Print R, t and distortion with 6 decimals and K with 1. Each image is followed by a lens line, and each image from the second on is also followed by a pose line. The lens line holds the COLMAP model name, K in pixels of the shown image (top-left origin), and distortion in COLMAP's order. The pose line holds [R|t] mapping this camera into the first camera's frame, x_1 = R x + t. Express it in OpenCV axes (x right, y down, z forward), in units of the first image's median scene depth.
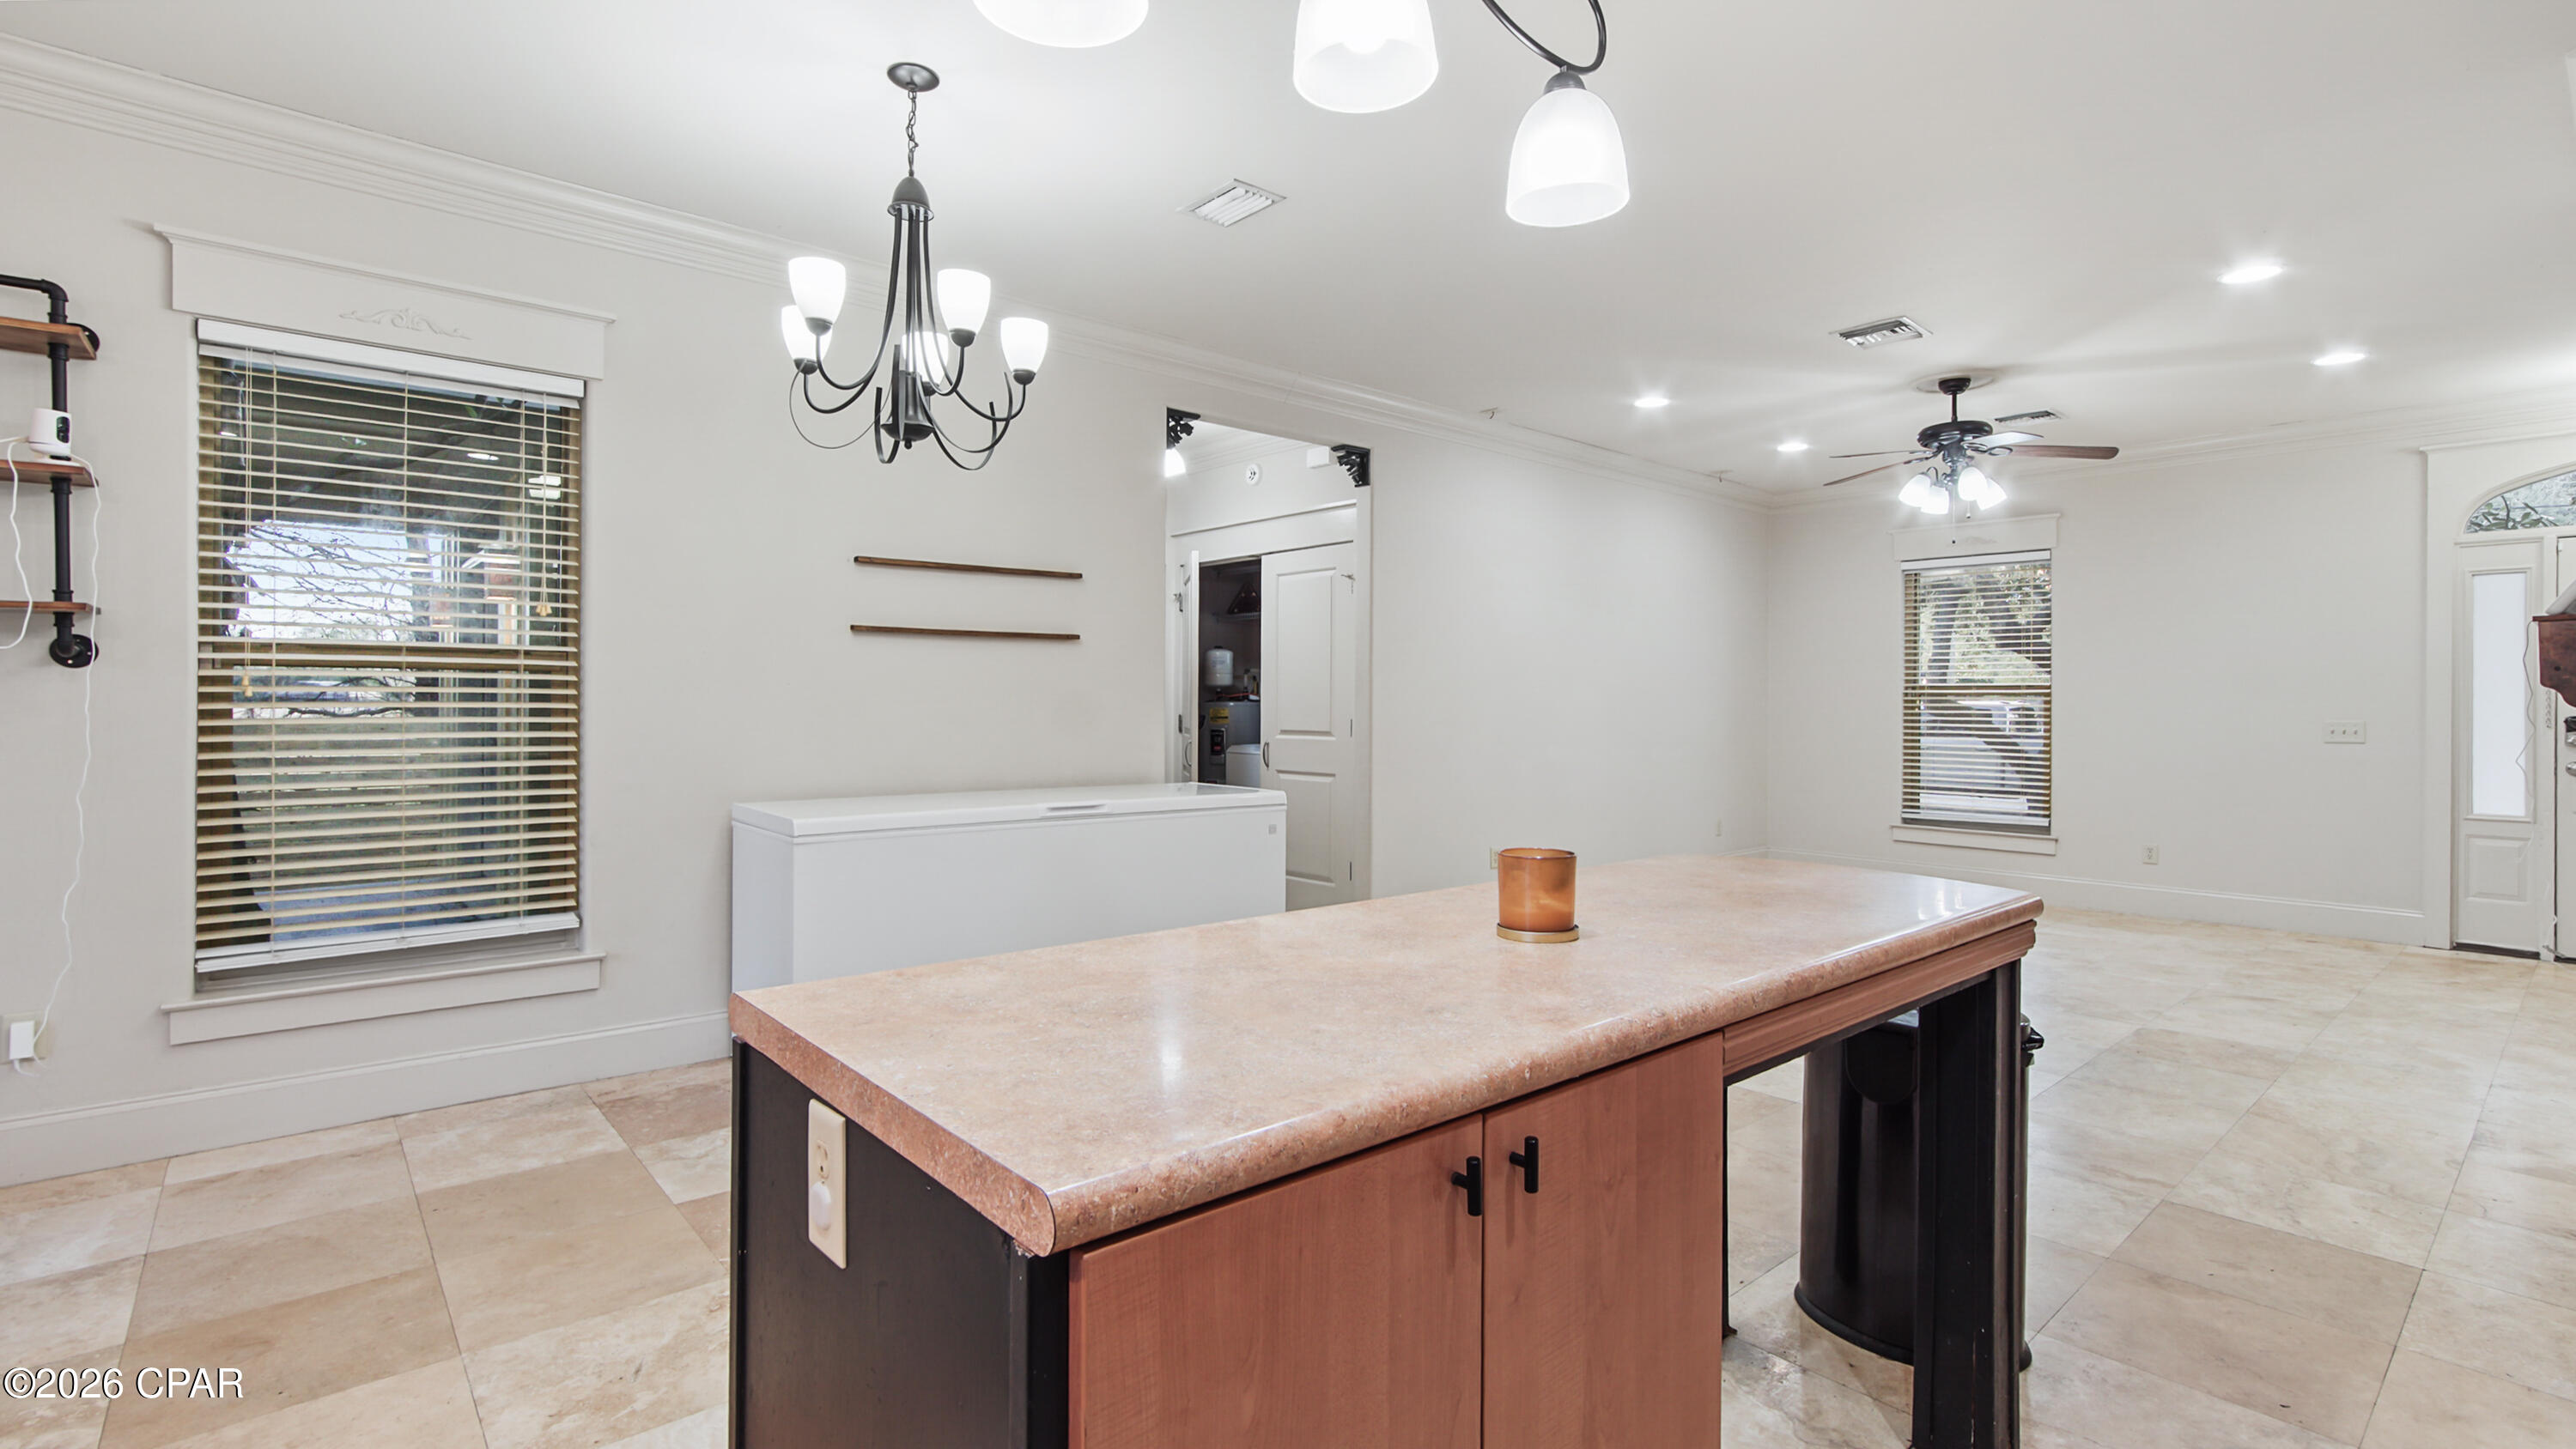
lens RADIAL K [[1162.7, 0, 1291.6], [0, 1162.7, 710.5], [0, 0, 1]] dist [-0.013334, 0.007655]
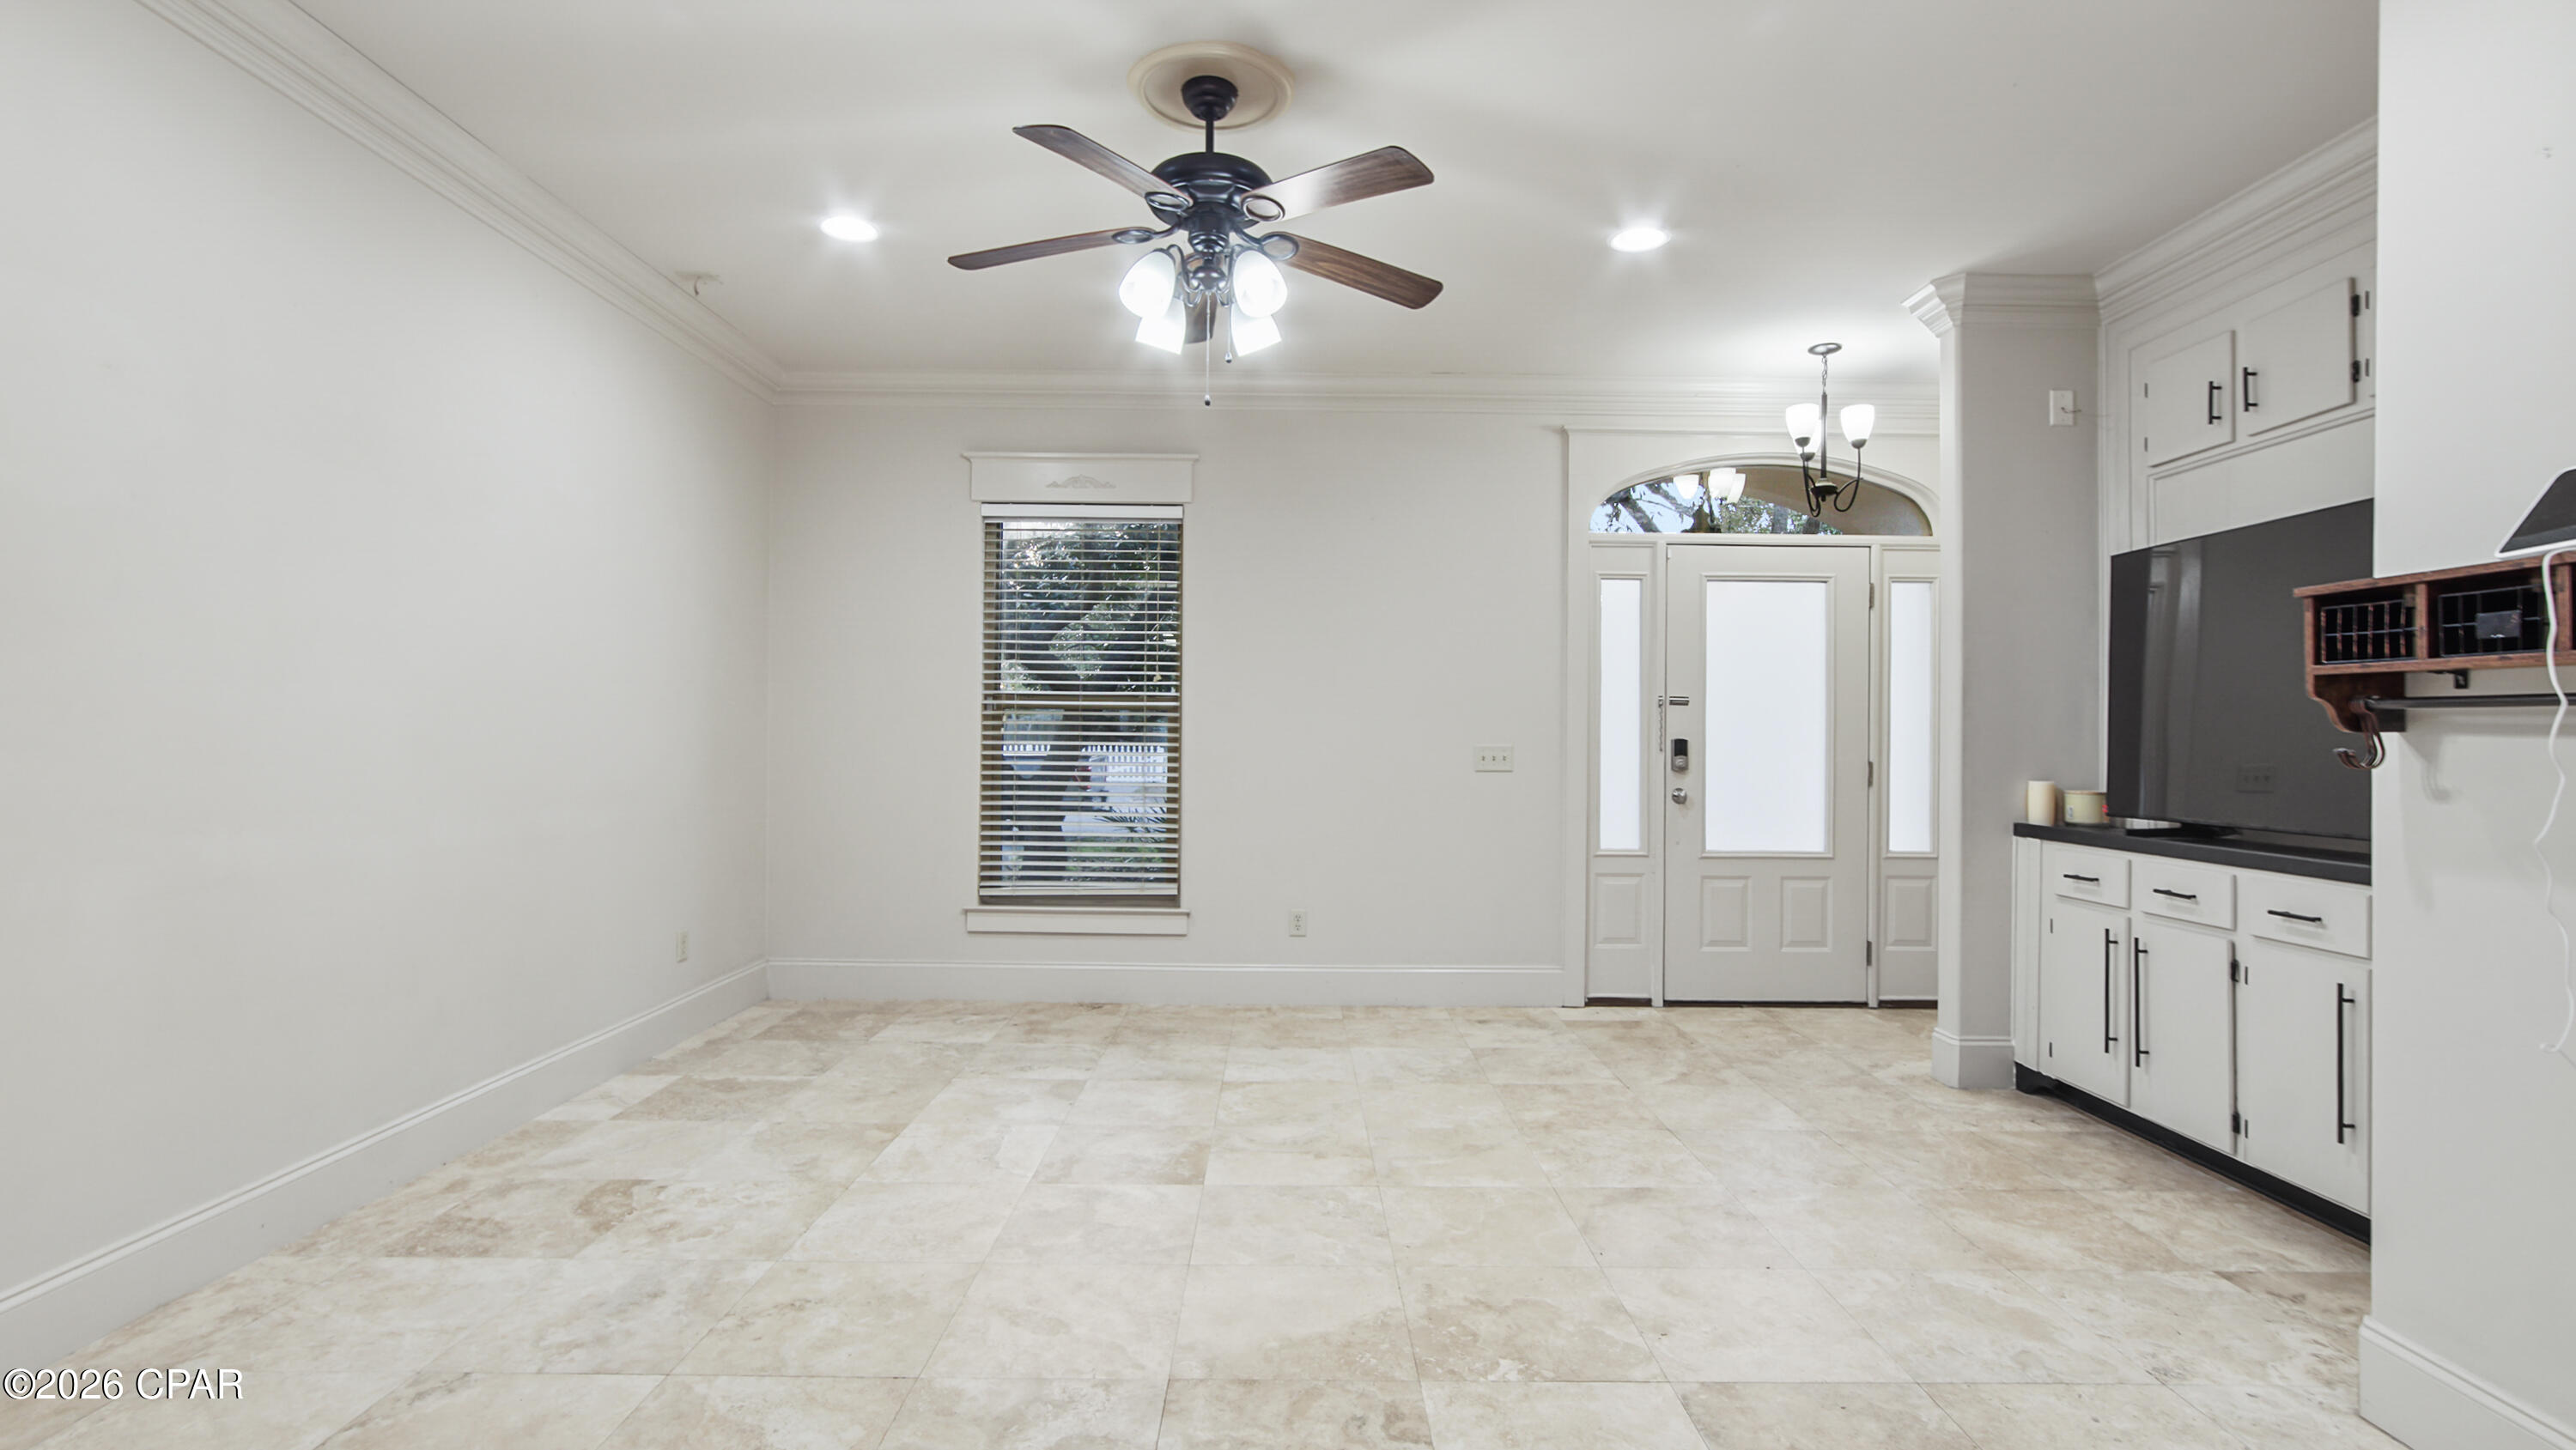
lens RADIAL K [[1155.9, 0, 1288.0], [0, 1155.9, 725.0], [0, 0, 1]] dist [-0.001216, 0.000097]
pose [[0.651295, 0.004242, 0.758813, 0.205002], [-0.000698, 0.999987, -0.004991, -0.000955], [-0.758824, 0.002721, 0.651290, 0.628025]]
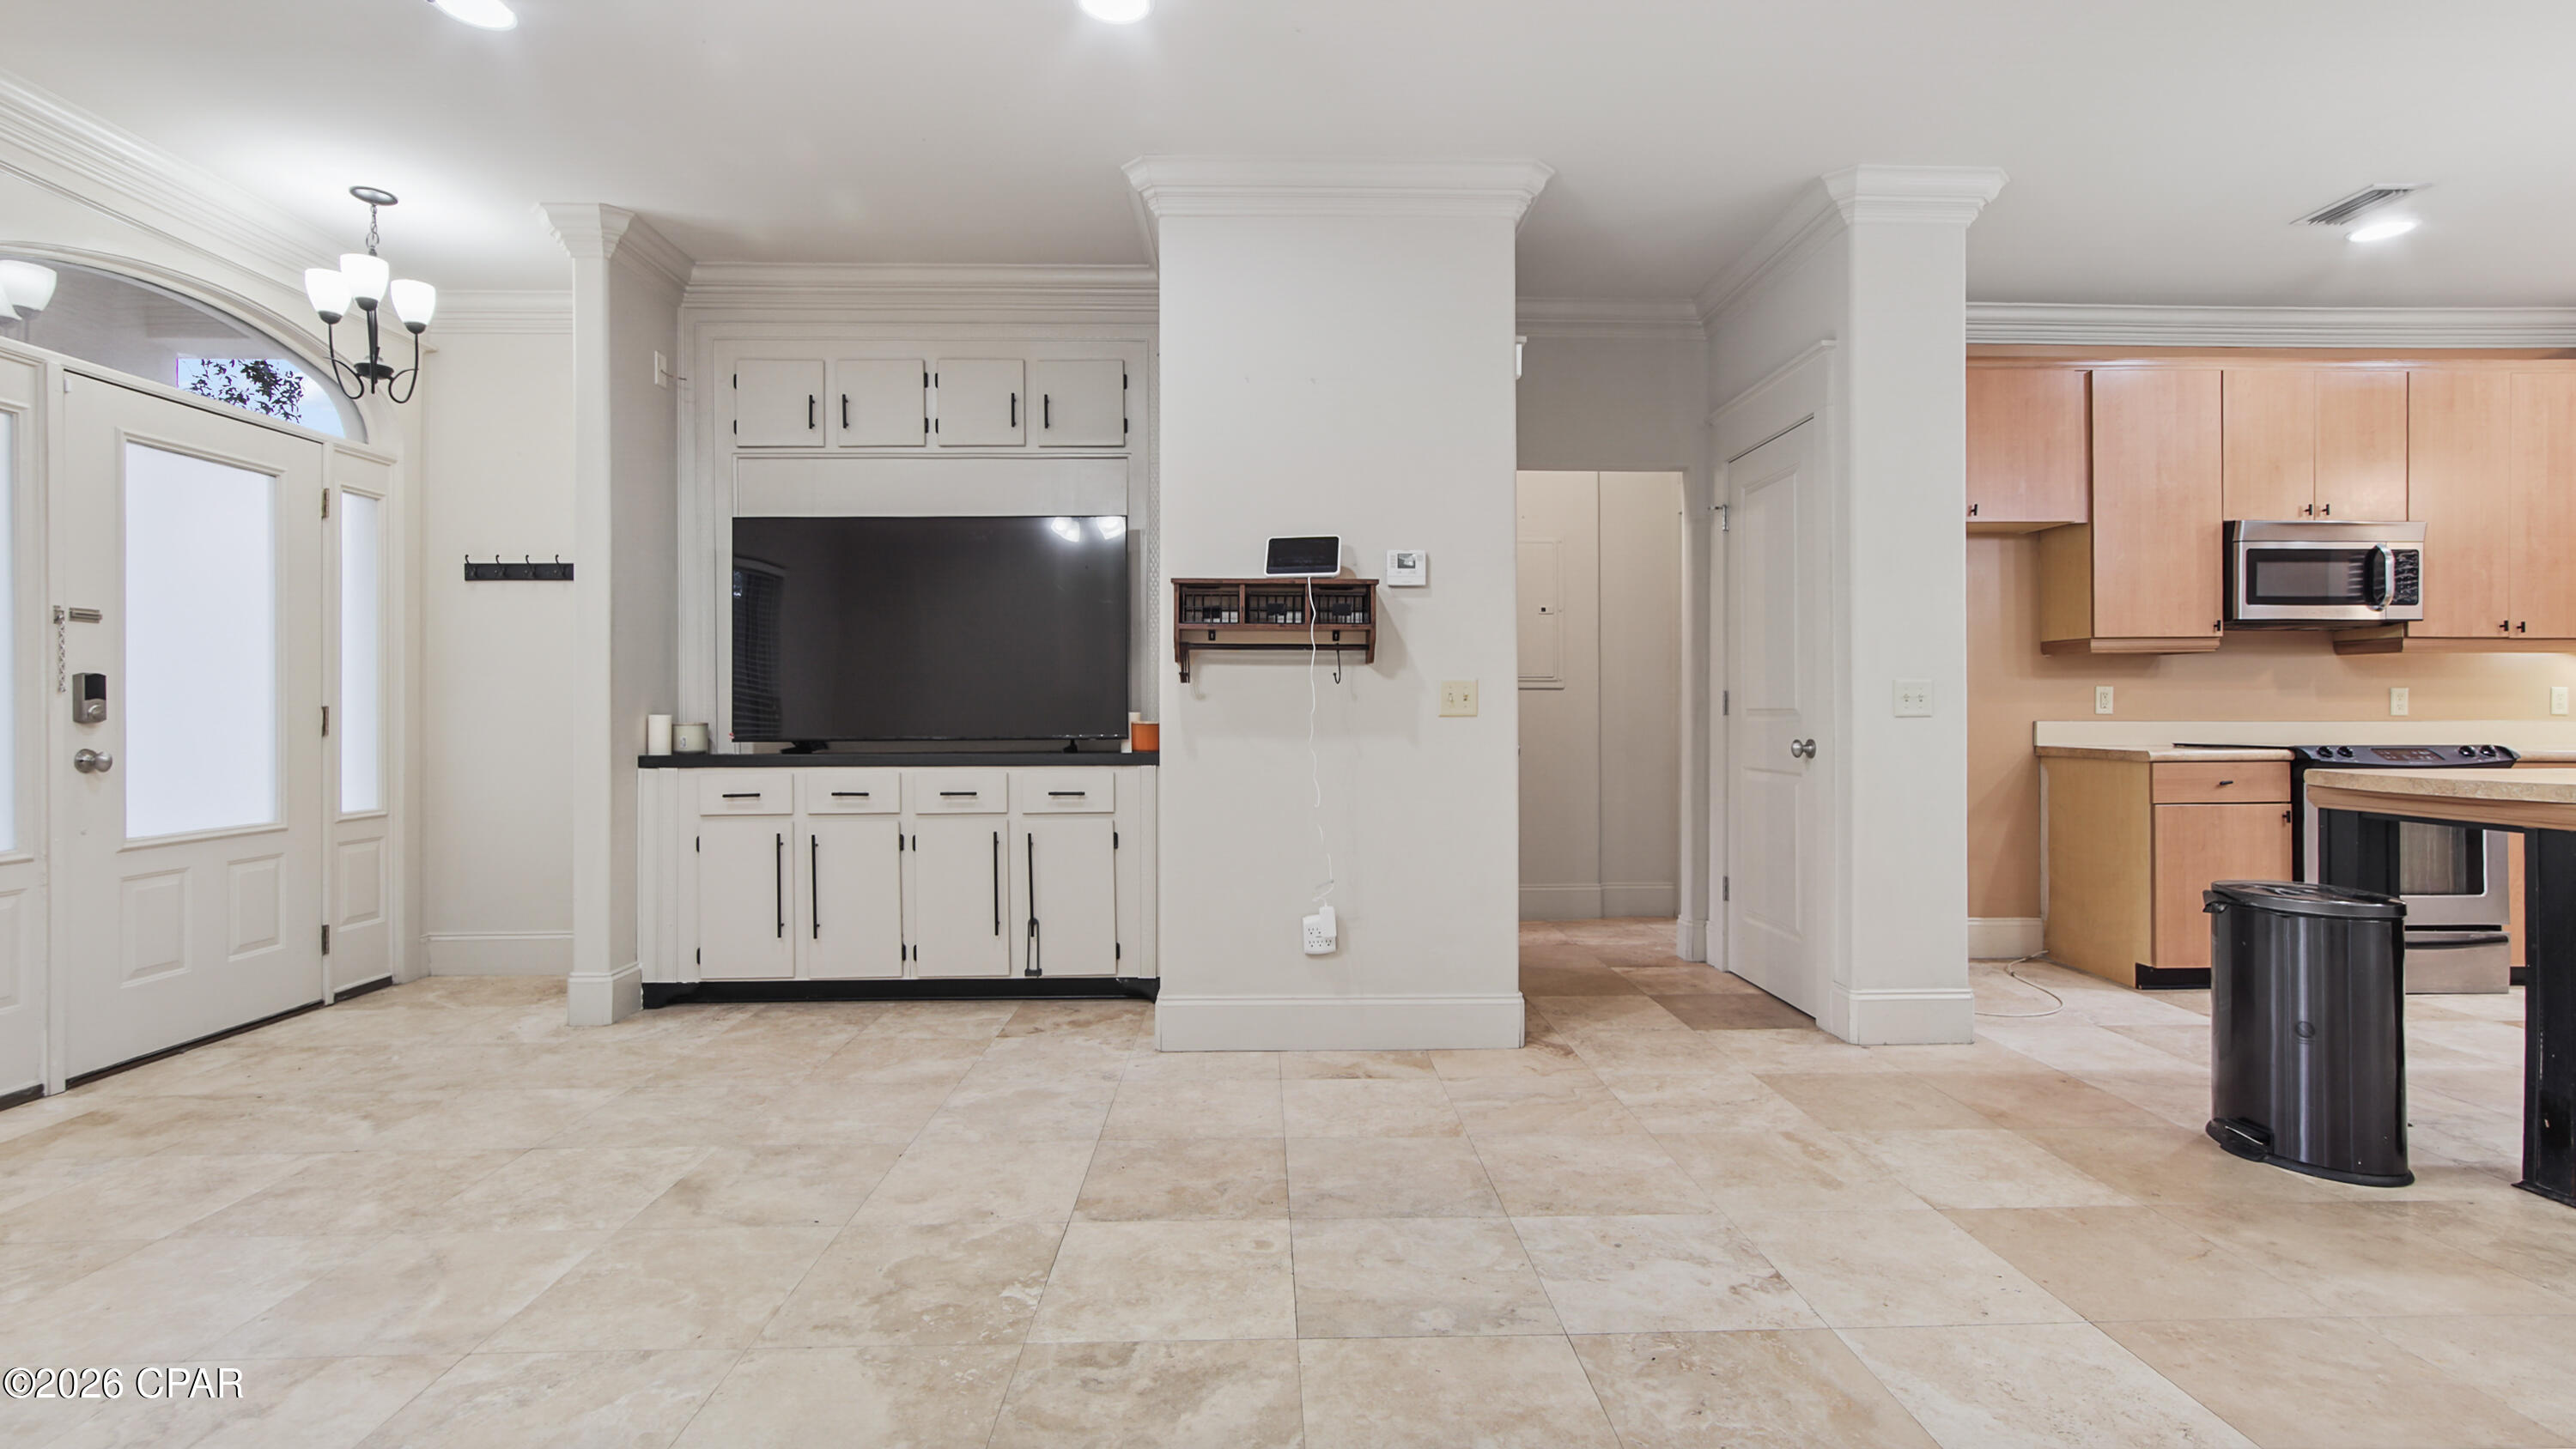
lens RADIAL K [[1162.7, 0, 1291.6], [0, 1162.7, 710.5], [0, 0, 1]] dist [-0.013334, 0.007655]
pose [[-0.777395, -0.006116, 0.628983, 0.241400], [-0.000018, 0.999953, 0.009701, 0.018791], [-0.629012, 0.007530, -0.777359, 1.060112]]
